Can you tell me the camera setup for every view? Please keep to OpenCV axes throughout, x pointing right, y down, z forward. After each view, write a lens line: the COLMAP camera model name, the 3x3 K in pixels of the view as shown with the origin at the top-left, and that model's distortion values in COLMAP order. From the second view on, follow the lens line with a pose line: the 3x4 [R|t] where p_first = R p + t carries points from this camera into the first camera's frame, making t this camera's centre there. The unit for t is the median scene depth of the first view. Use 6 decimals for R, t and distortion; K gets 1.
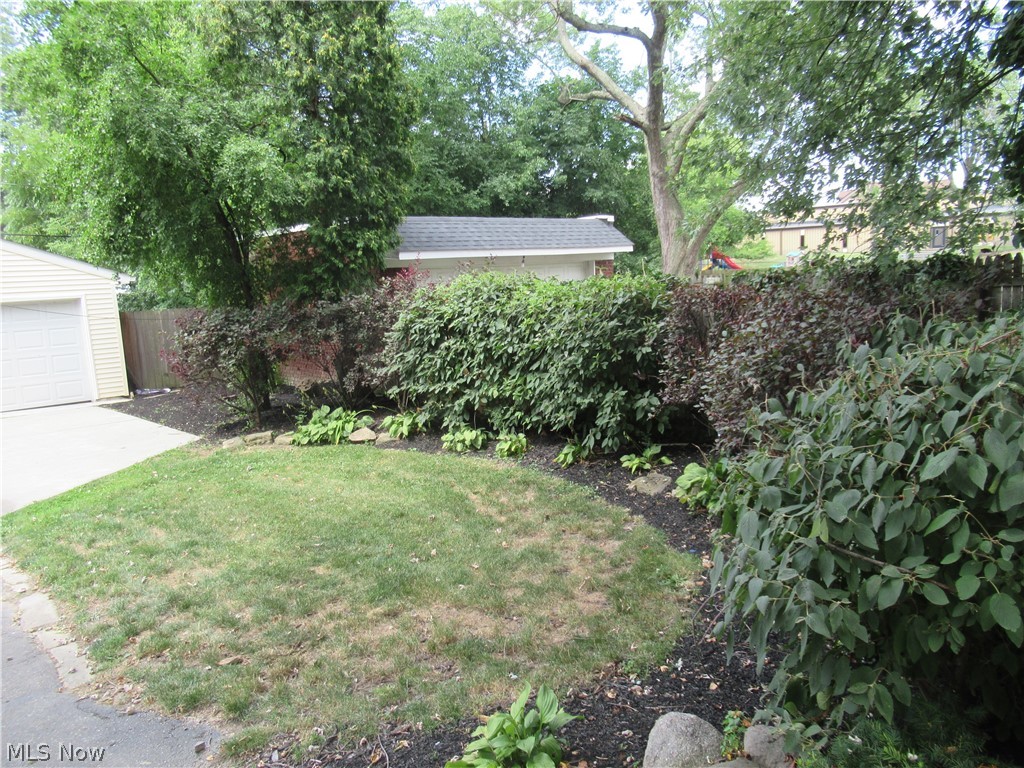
lens RADIAL K [[760.8, 0, 510.7], [0, 760.8, 383.0], [0, 0, 1]] dist [-0.011207, 0.003598]
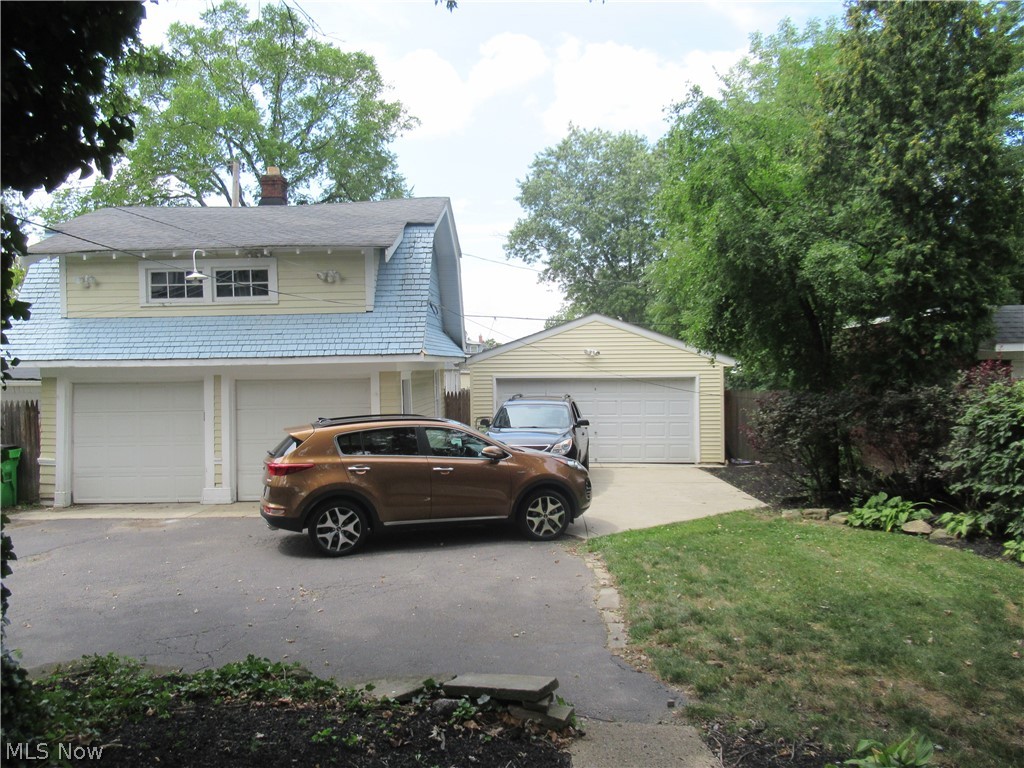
lens RADIAL K [[760.8, 0, 512.2], [0, 760.8, 383.8], [0, 0, 1]] dist [-0.011207, 0.003598]
pose [[0.711070, 0.049280, -0.701392, 0.112691], [-0.124375, 0.990626, -0.056489, 0.004934], [0.692033, 0.127403, 0.710534, -0.090555]]
